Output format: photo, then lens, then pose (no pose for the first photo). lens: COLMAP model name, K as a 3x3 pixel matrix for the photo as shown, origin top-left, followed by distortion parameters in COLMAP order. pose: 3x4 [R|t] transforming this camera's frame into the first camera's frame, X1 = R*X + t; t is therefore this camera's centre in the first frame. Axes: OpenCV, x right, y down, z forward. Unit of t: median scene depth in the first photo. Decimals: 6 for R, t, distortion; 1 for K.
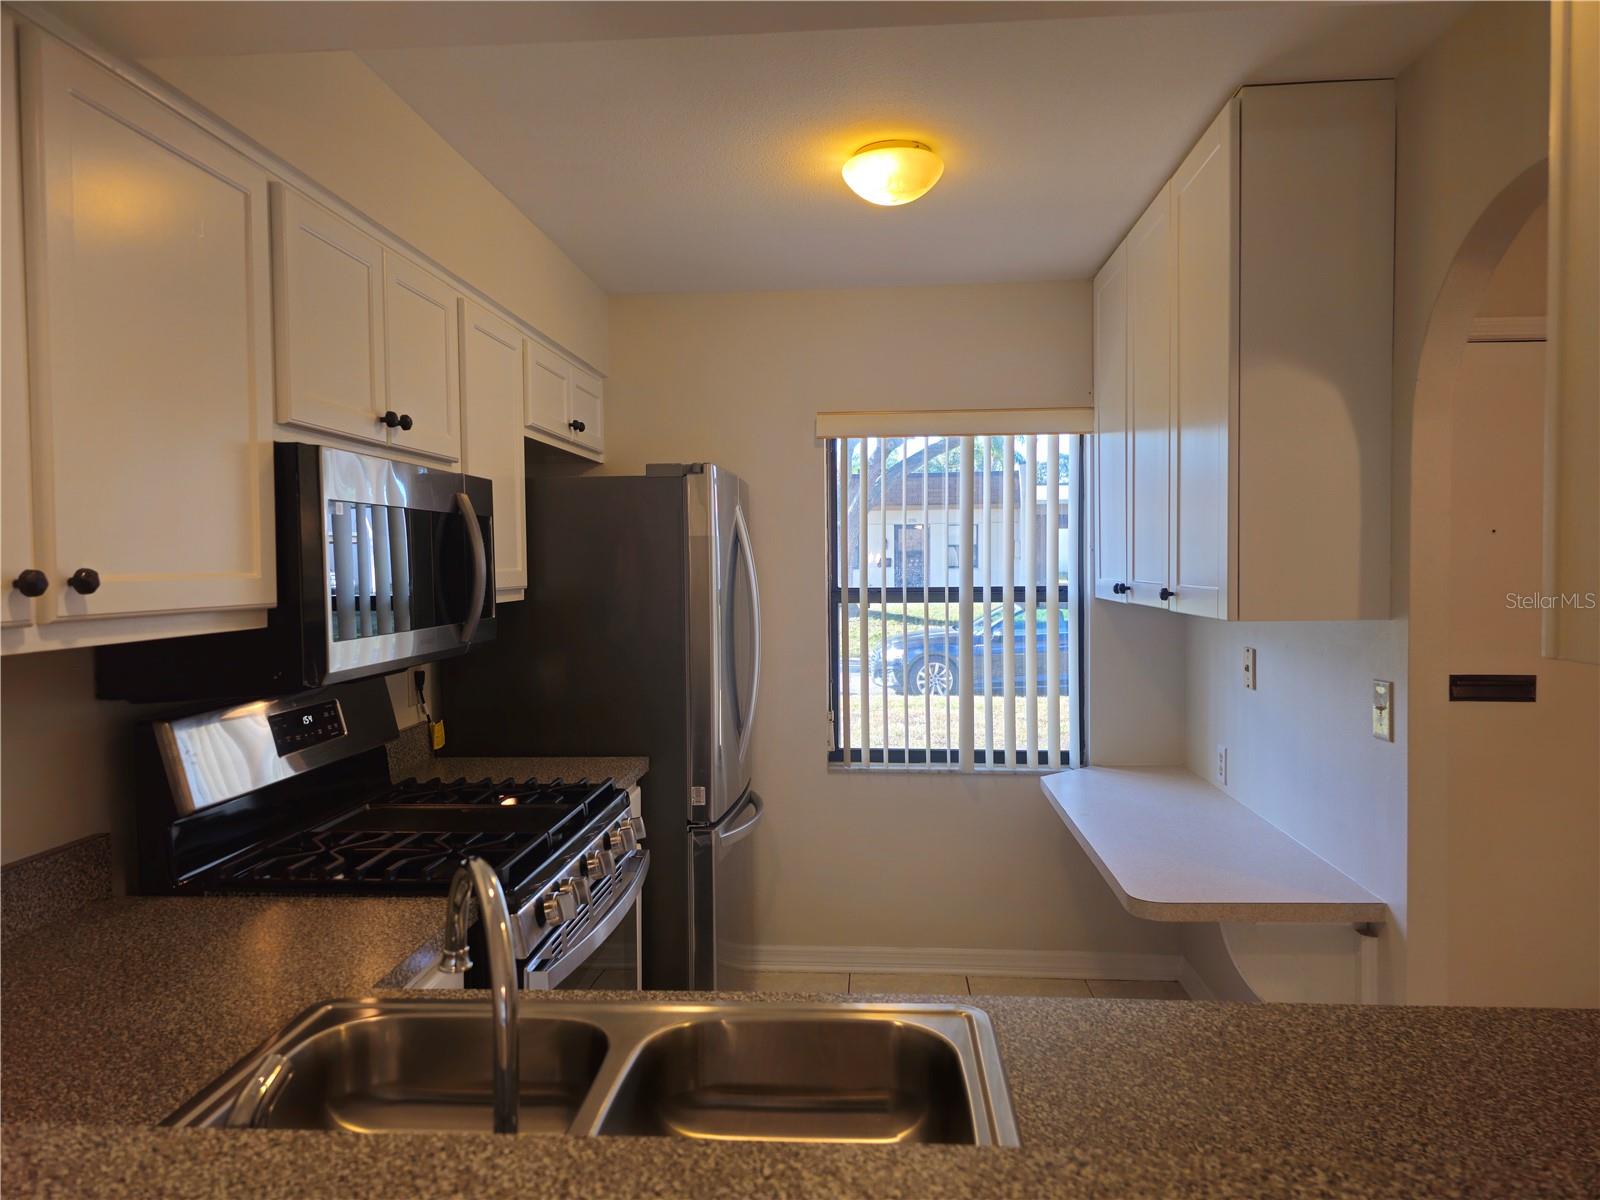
lens RADIAL K [[1060.6, 0, 807.7], [0, 1060.6, 598.9], [0, 0, 1]] dist [0.059555, -0.050745]
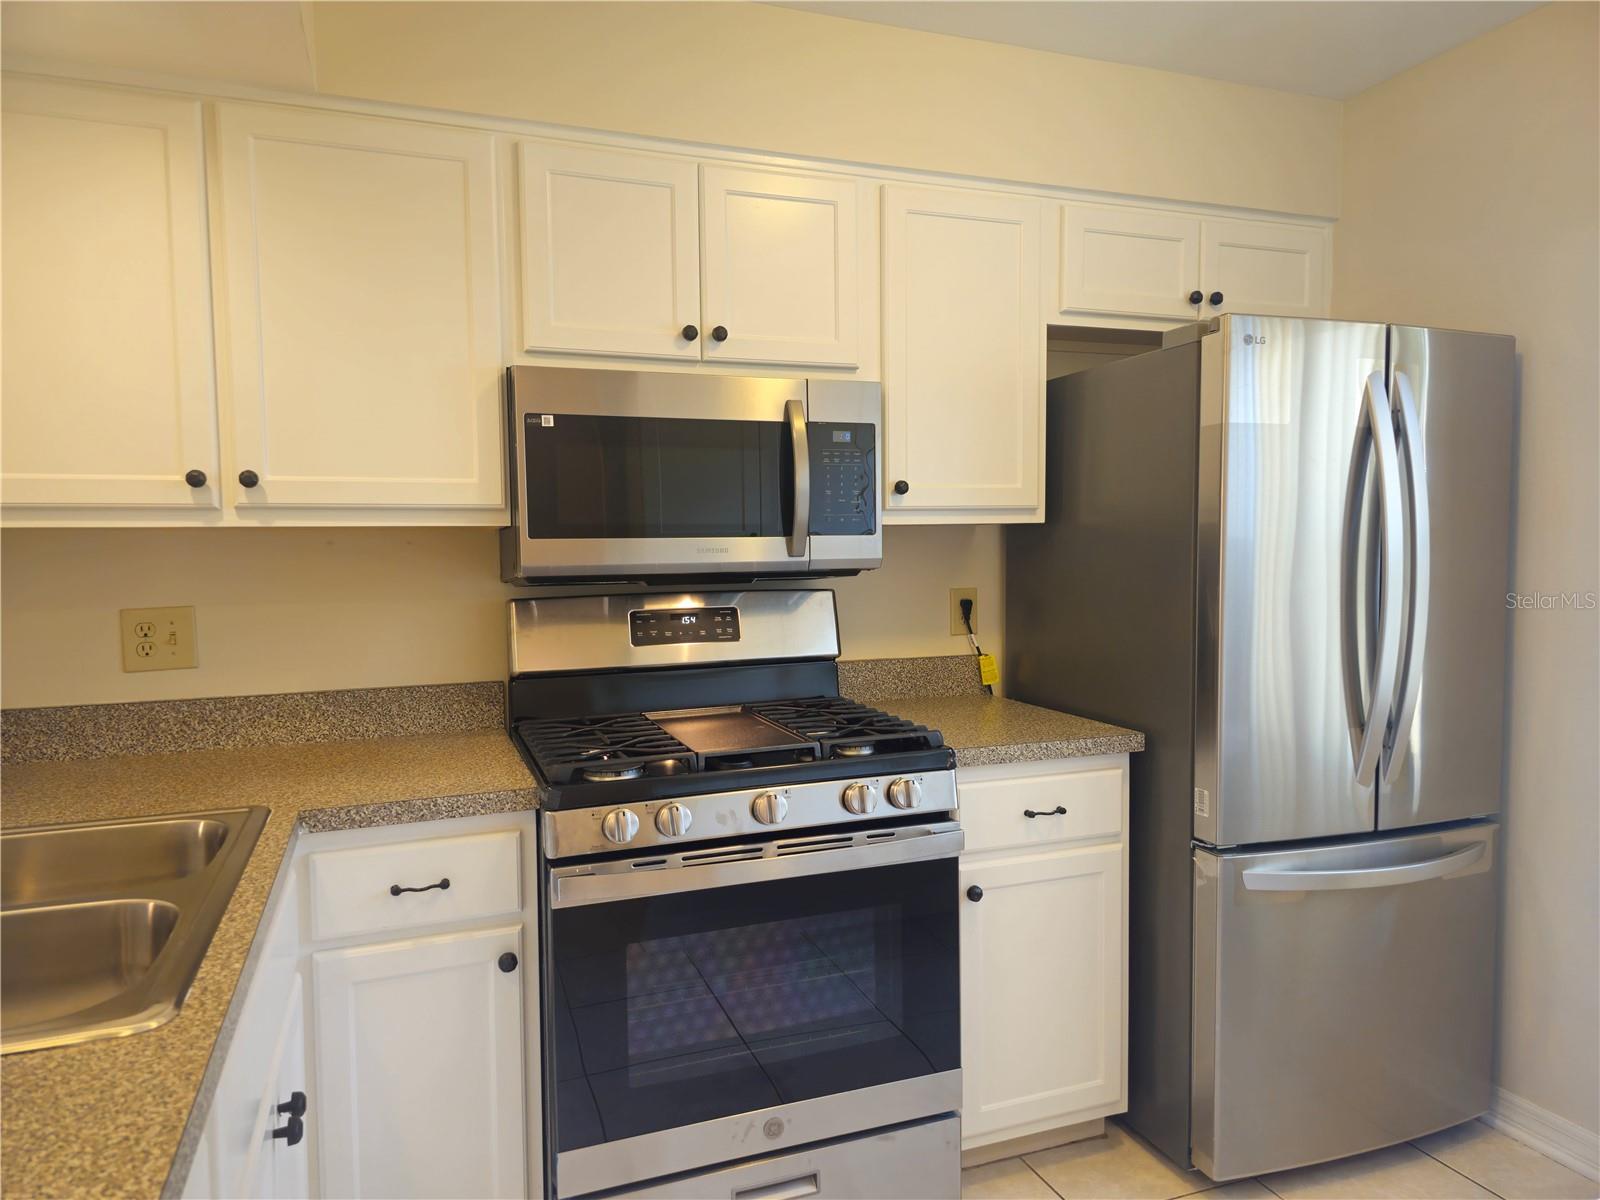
lens RADIAL K [[1058.1, 0, 797.8], [0, 1058.1, 606.4], [0, 0, 1]] dist [0.059824, -0.050637]
pose [[0.414158, 0.060678, -0.908180, 0.556238], [-0.024297, 0.998157, 0.055609, 0.032991], [0.909881, -0.000964, 0.414869, 0.624866]]
